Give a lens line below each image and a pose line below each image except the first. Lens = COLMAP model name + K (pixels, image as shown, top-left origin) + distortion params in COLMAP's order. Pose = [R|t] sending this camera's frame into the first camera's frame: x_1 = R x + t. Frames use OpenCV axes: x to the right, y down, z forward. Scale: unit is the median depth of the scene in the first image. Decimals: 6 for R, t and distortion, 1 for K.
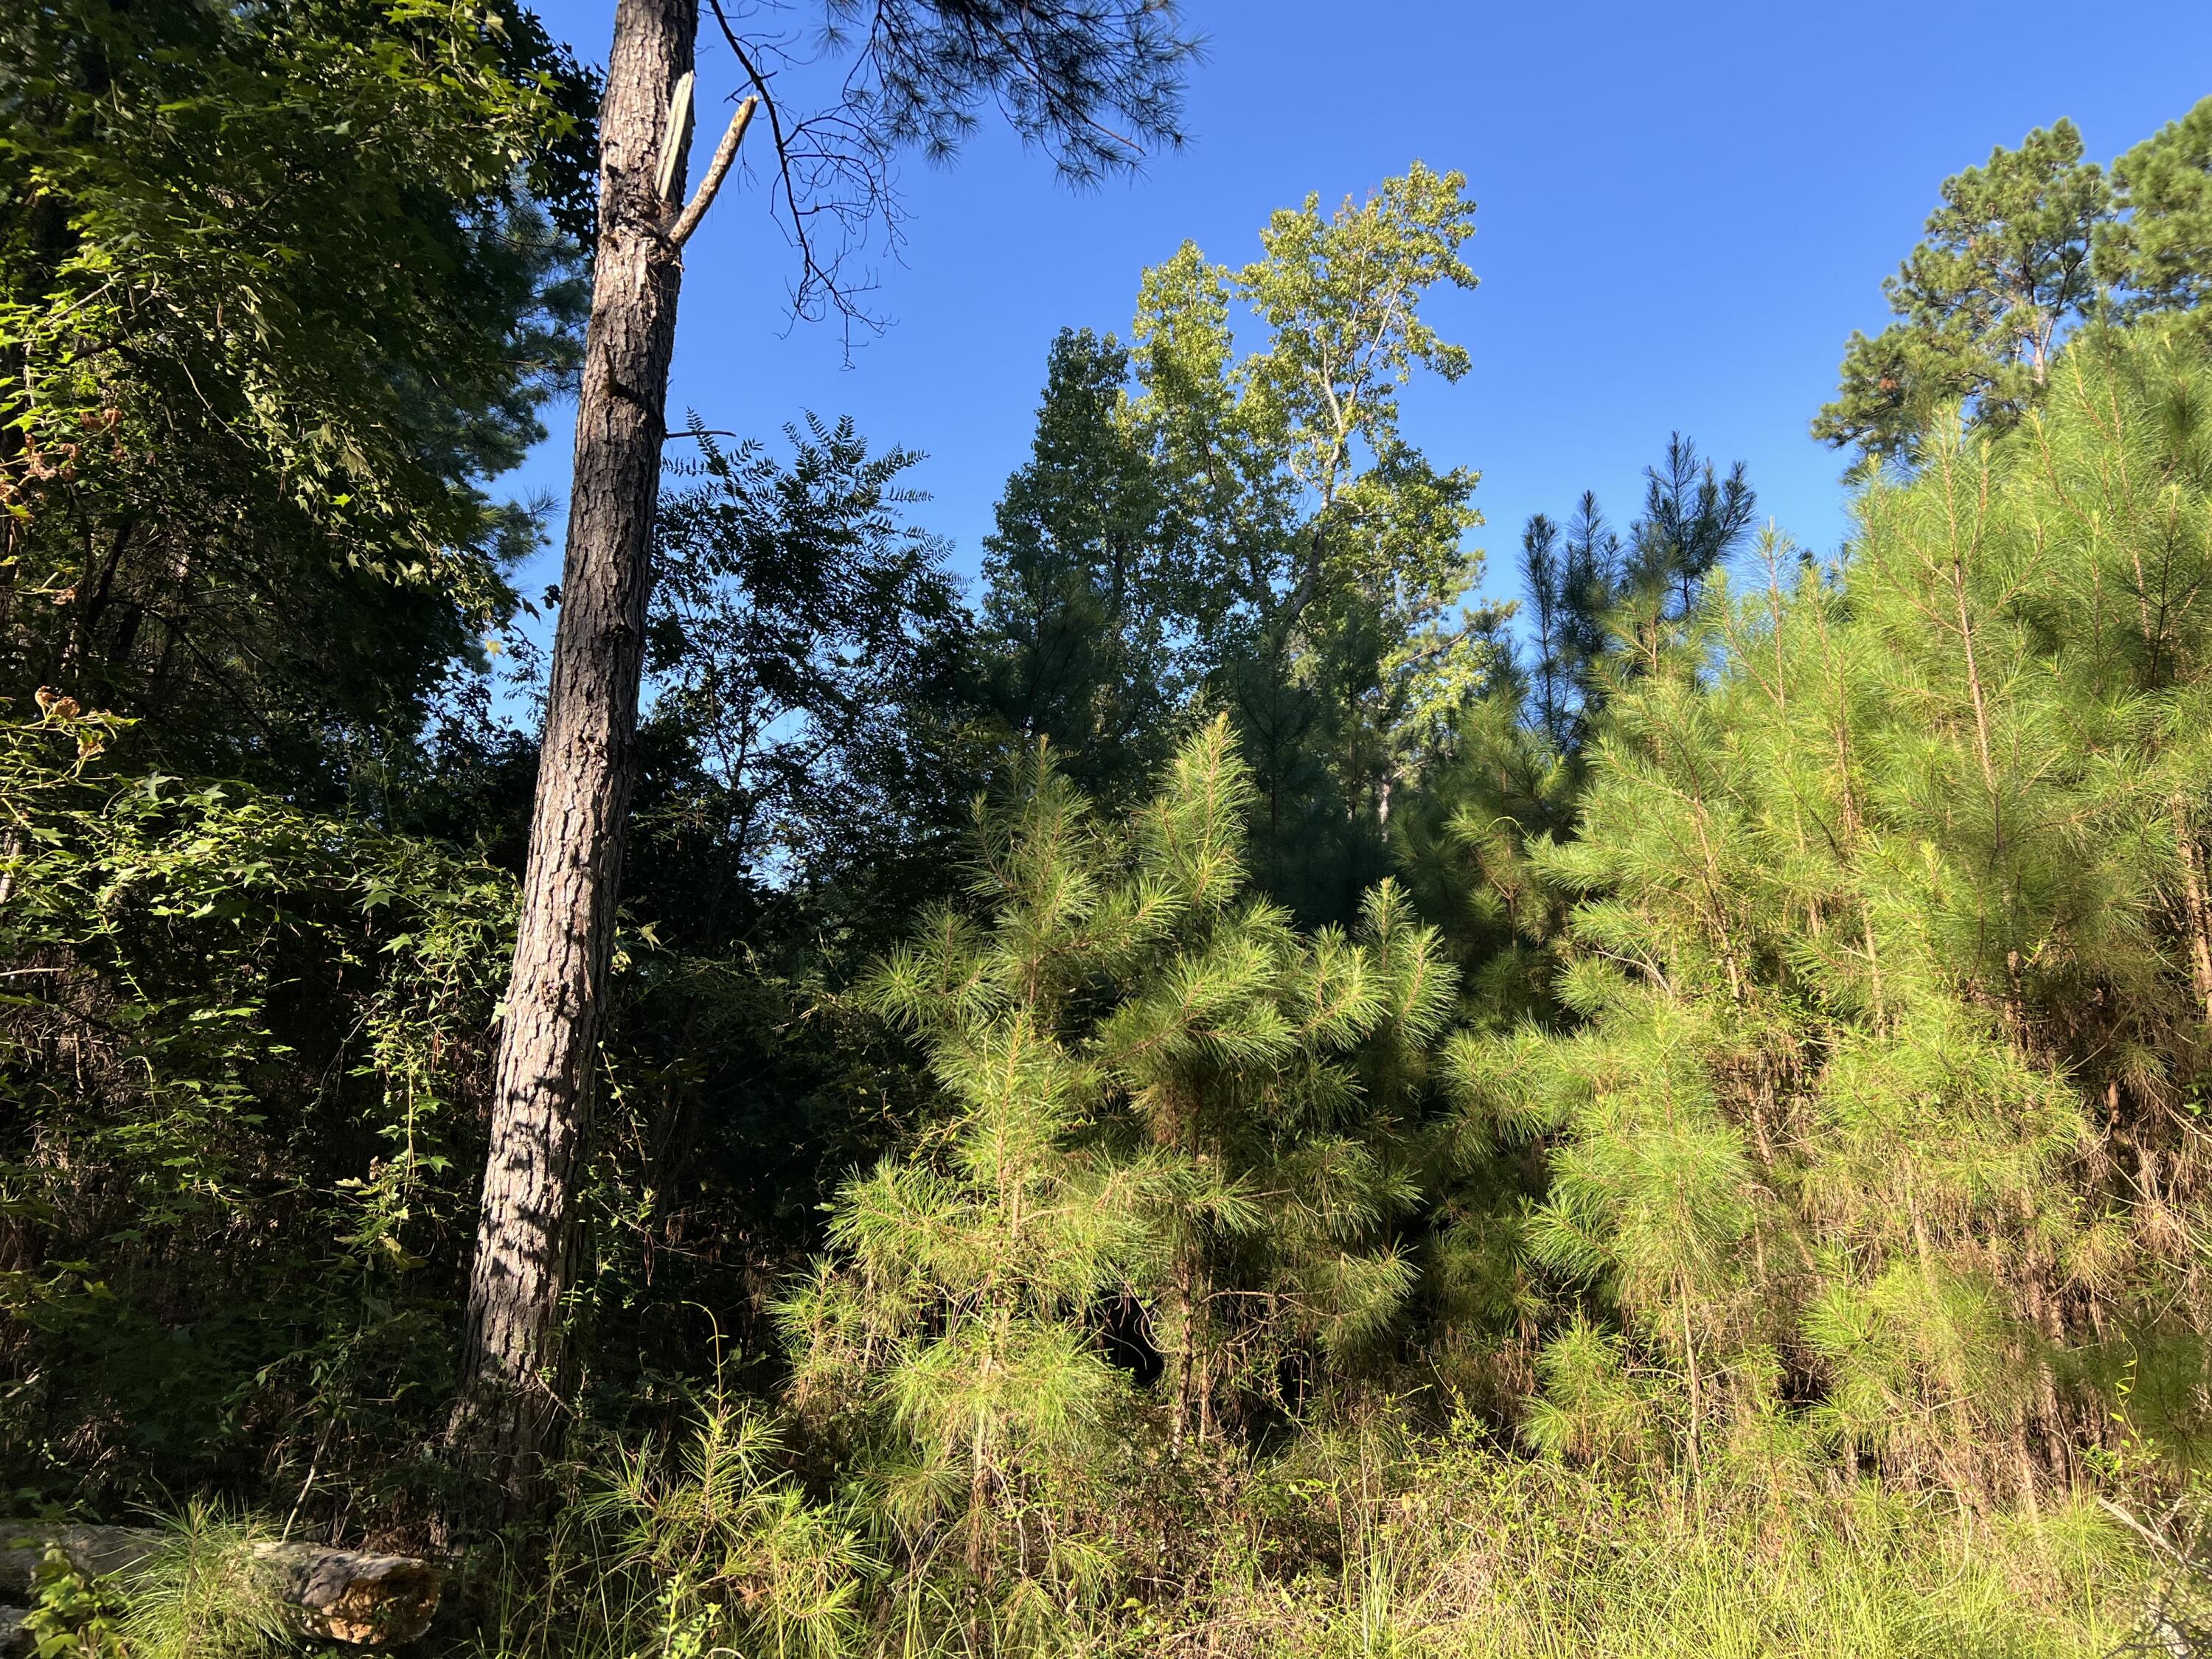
lens RADIAL K [[1658.3, 0, 1125.8], [0, 1658.3, 813.6], [0, 0, 1]] dist [0.052466, -0.061082]
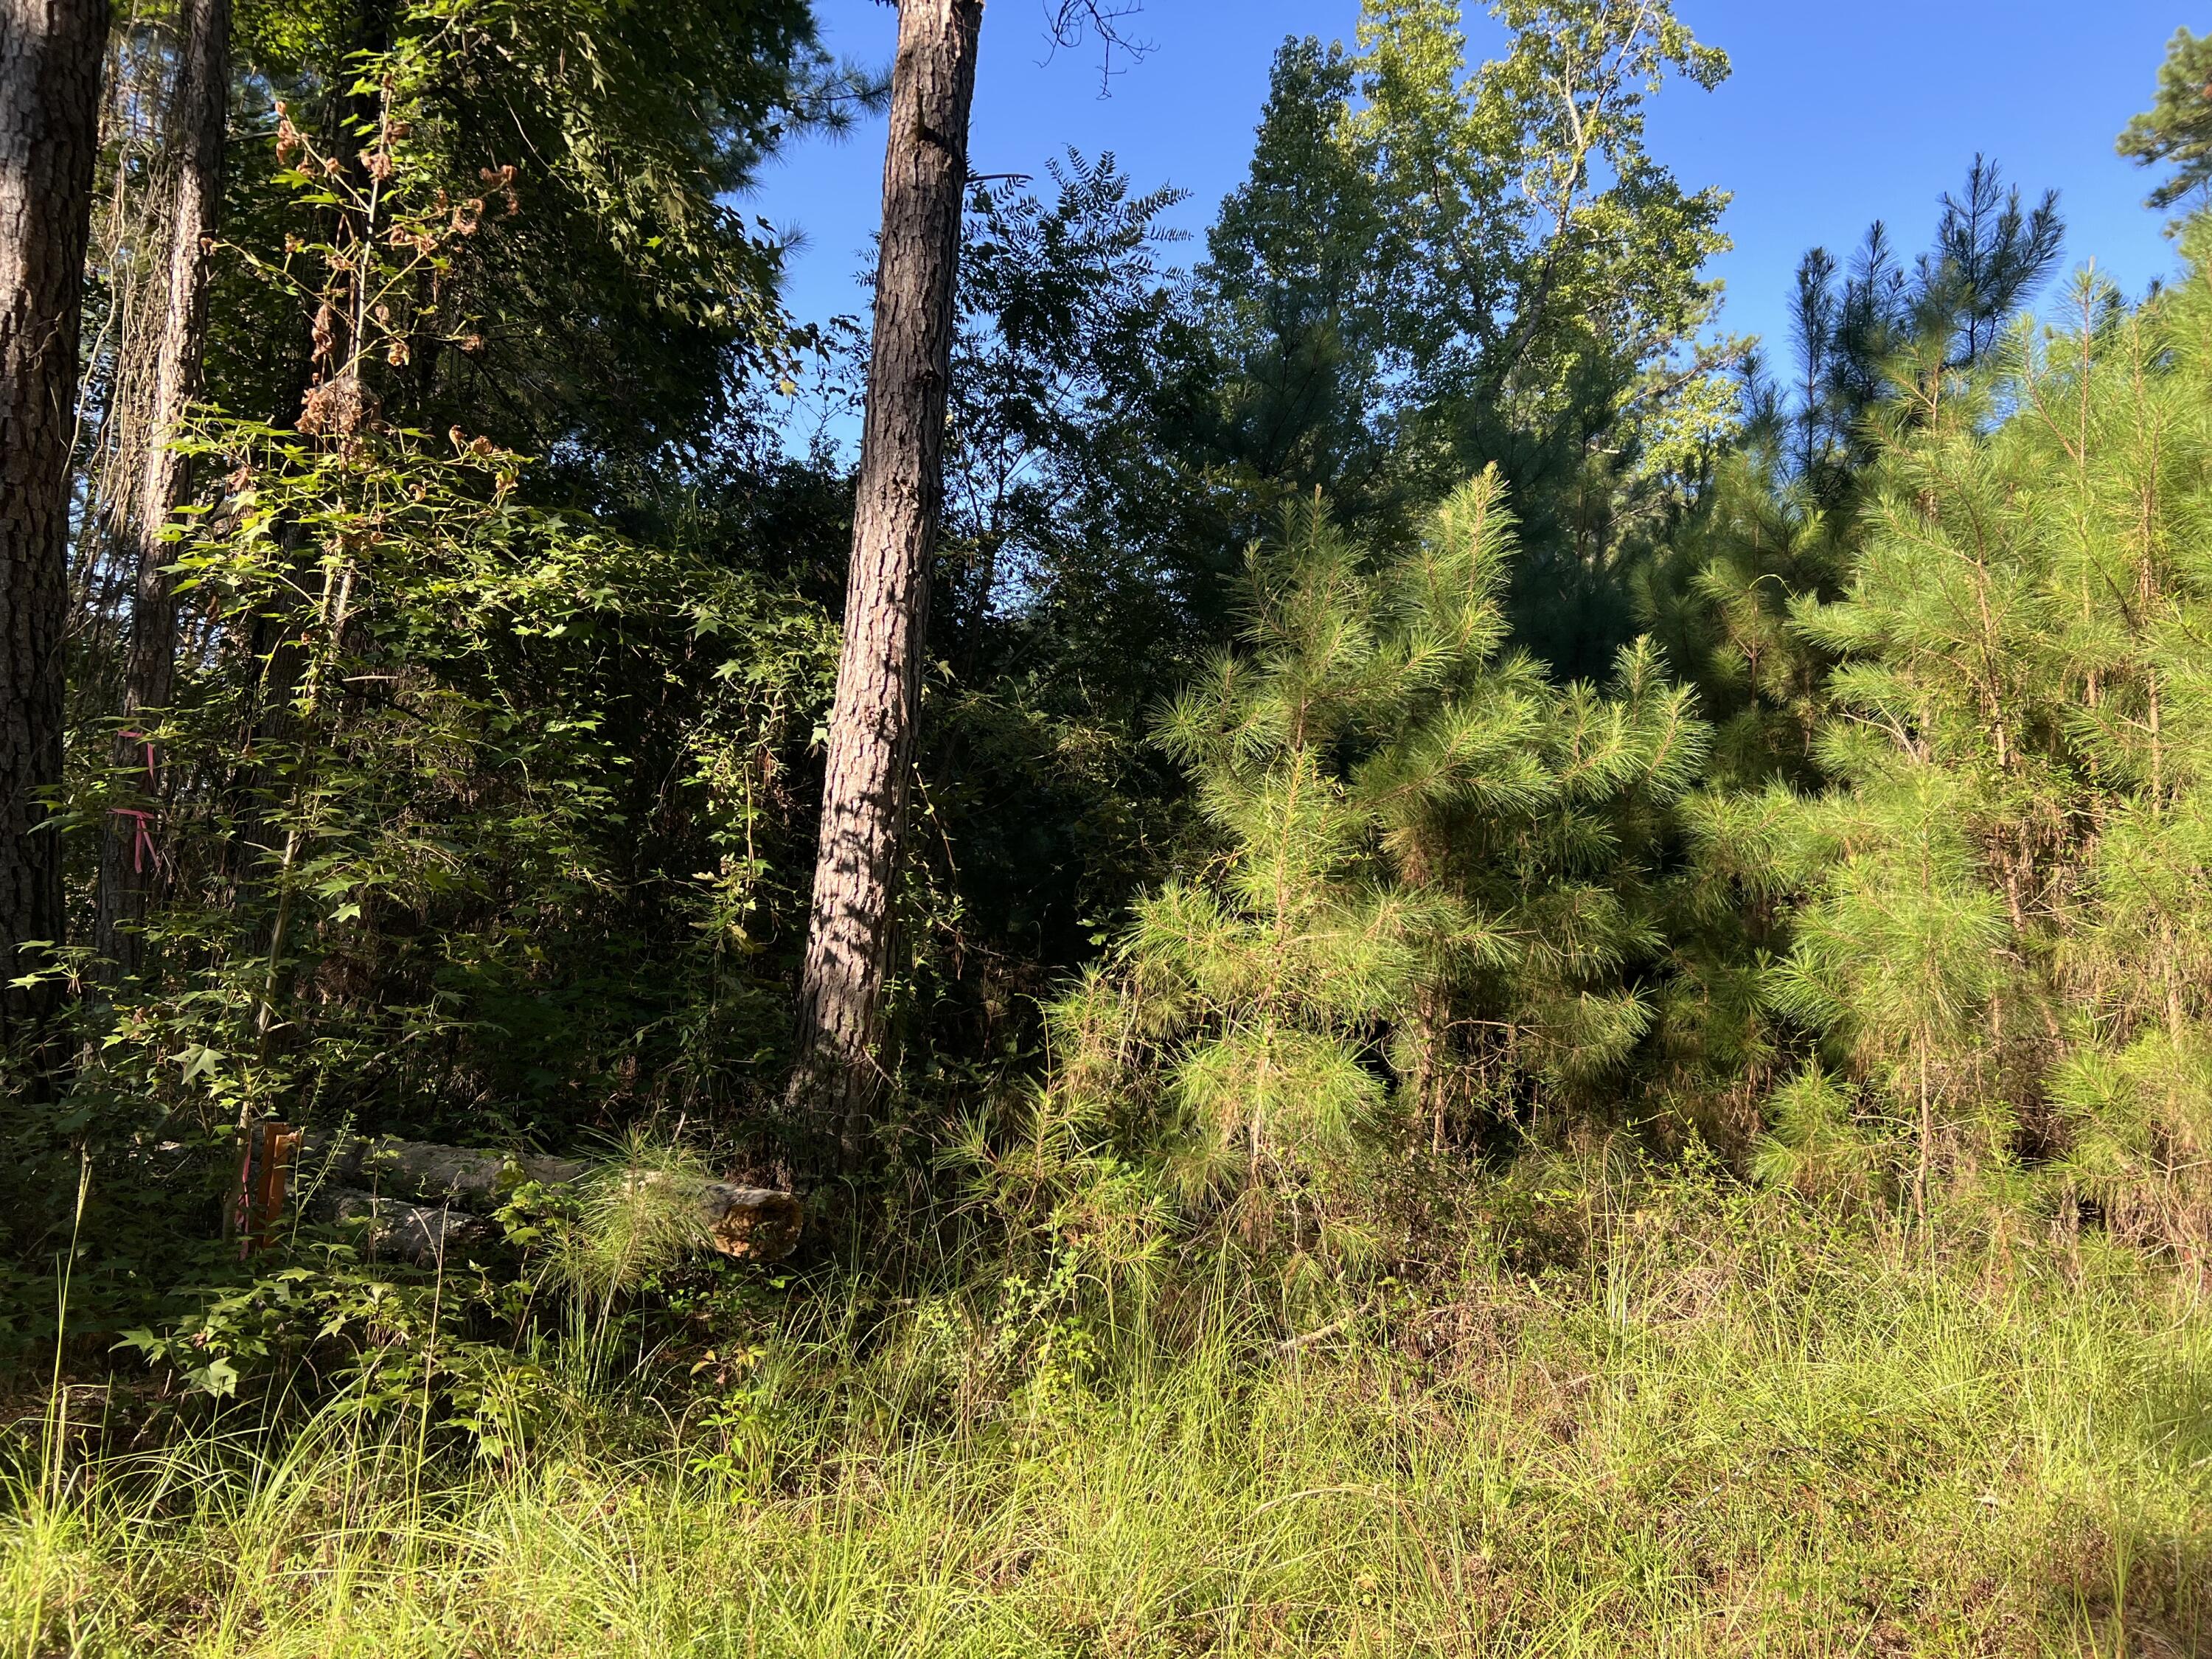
lens RADIAL K [[1659.0, 0, 1098.9], [0, 1659.0, 804.8], [0, 0, 1]] dist [0.061738, -0.062708]
pose [[0.991721, 0.043749, -0.120732, -0.049759], [-0.025248, 0.988255, 0.150714, -0.003514], [0.125907, -0.146418, 0.981177, -0.053106]]
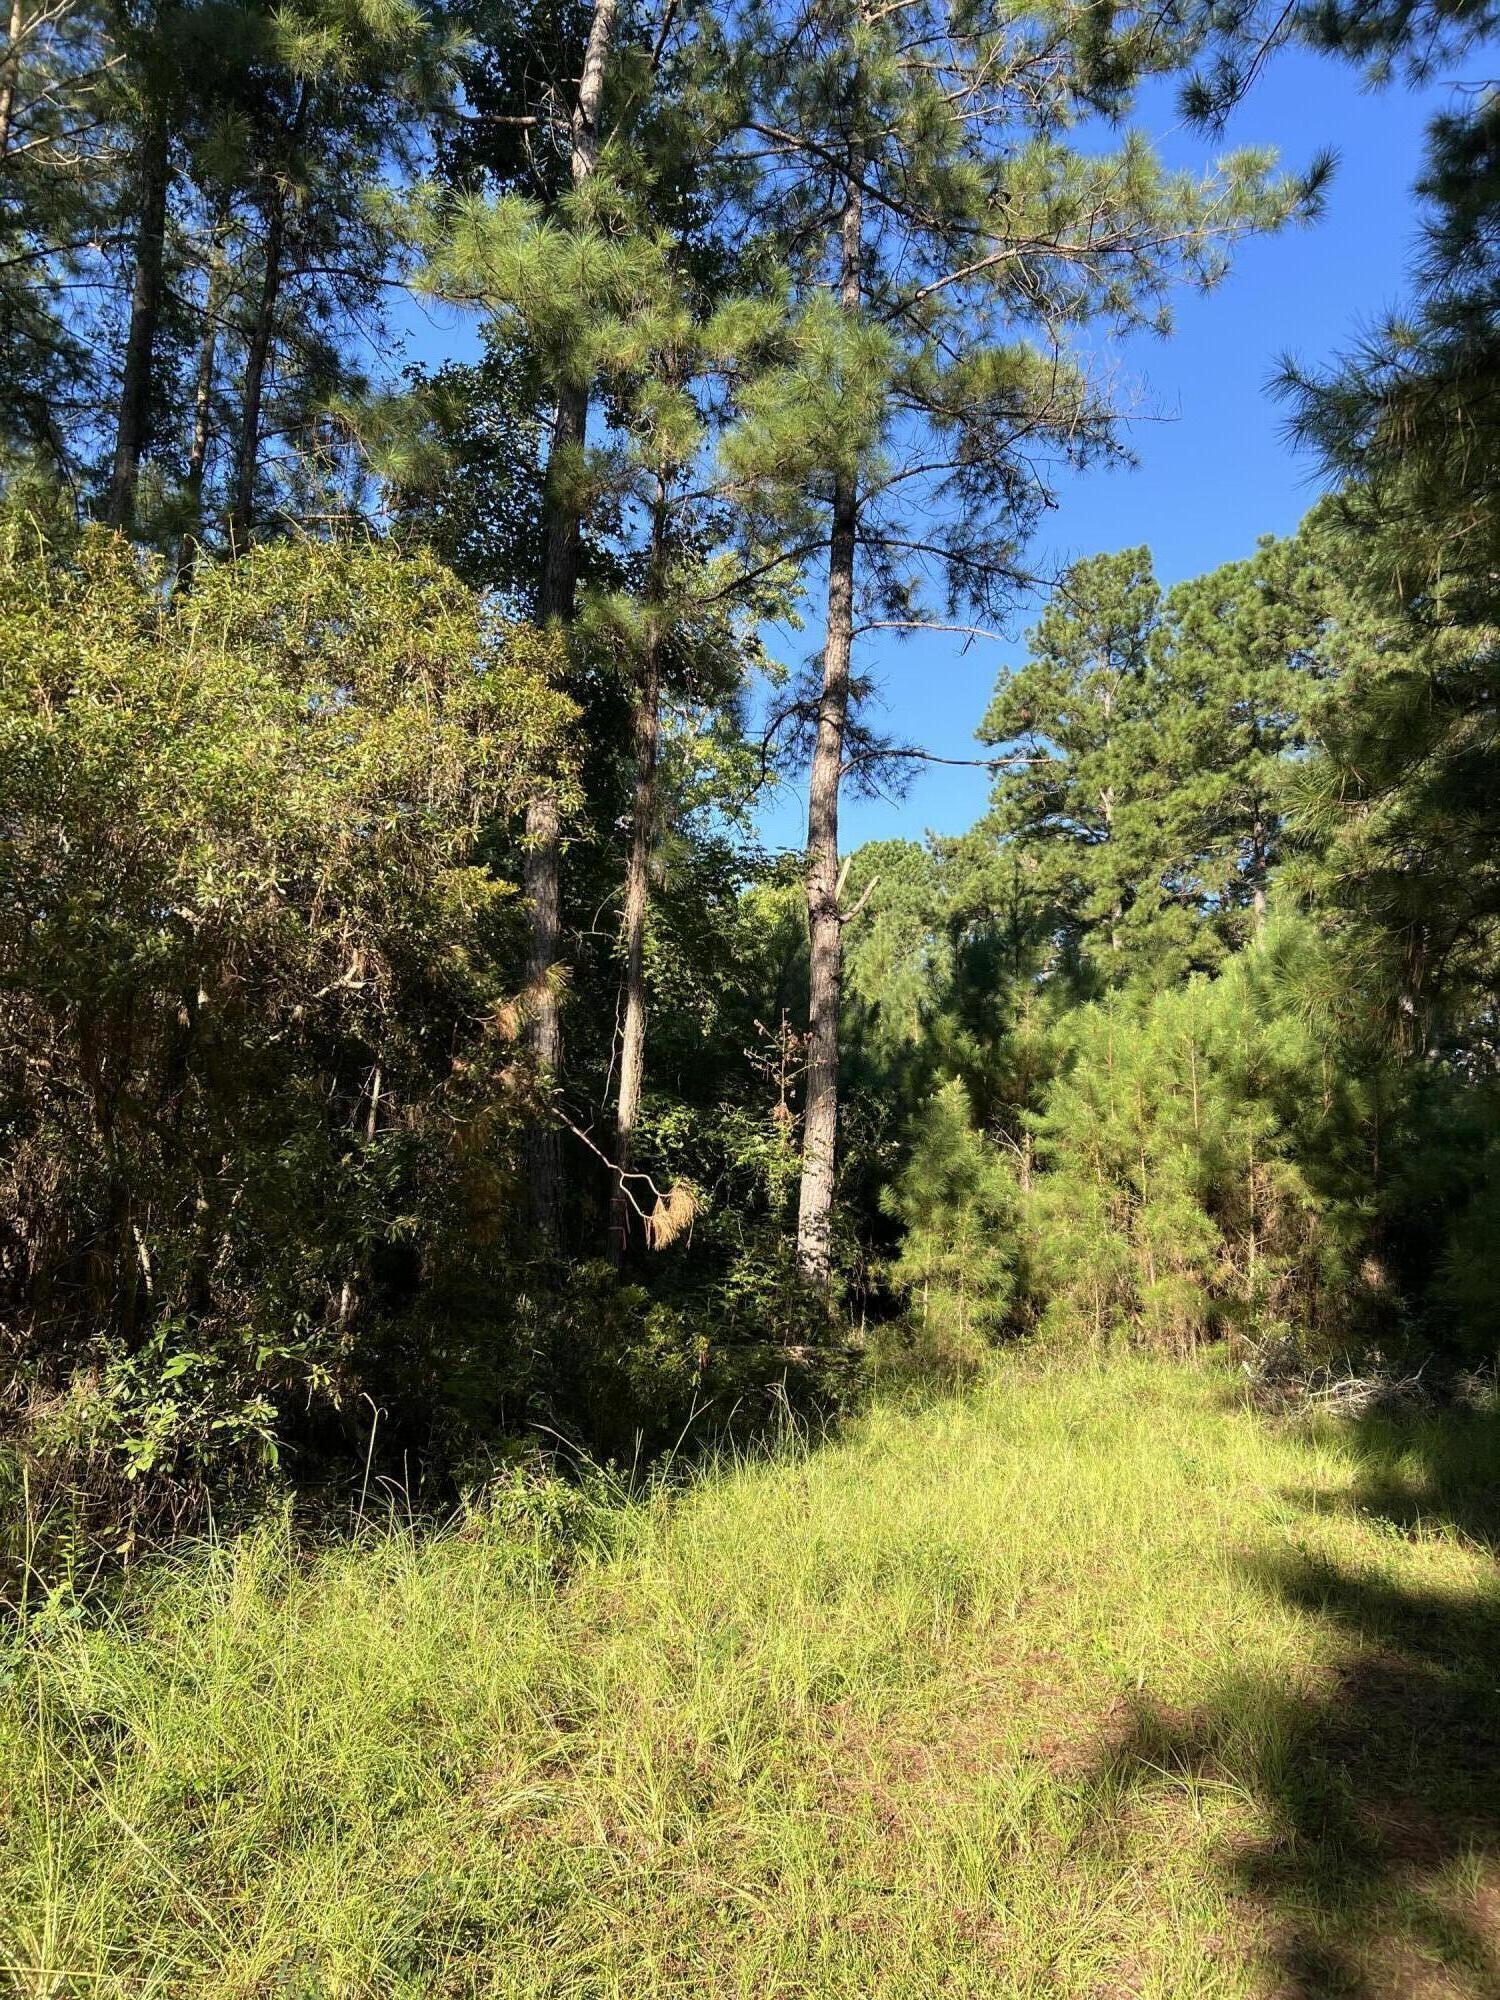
lens RADIAL K [[1499.4, 0, 762.4], [0, 1499.4, 1013.2], [0, 0, 1]] dist [0.052466, -0.061082]
pose [[0.937686, 0.076574, 0.338941, -1.170497], [-0.106505, 0.991804, 0.070580, -0.324869], [-0.330759, -0.102281, 0.938156, -1.276713]]
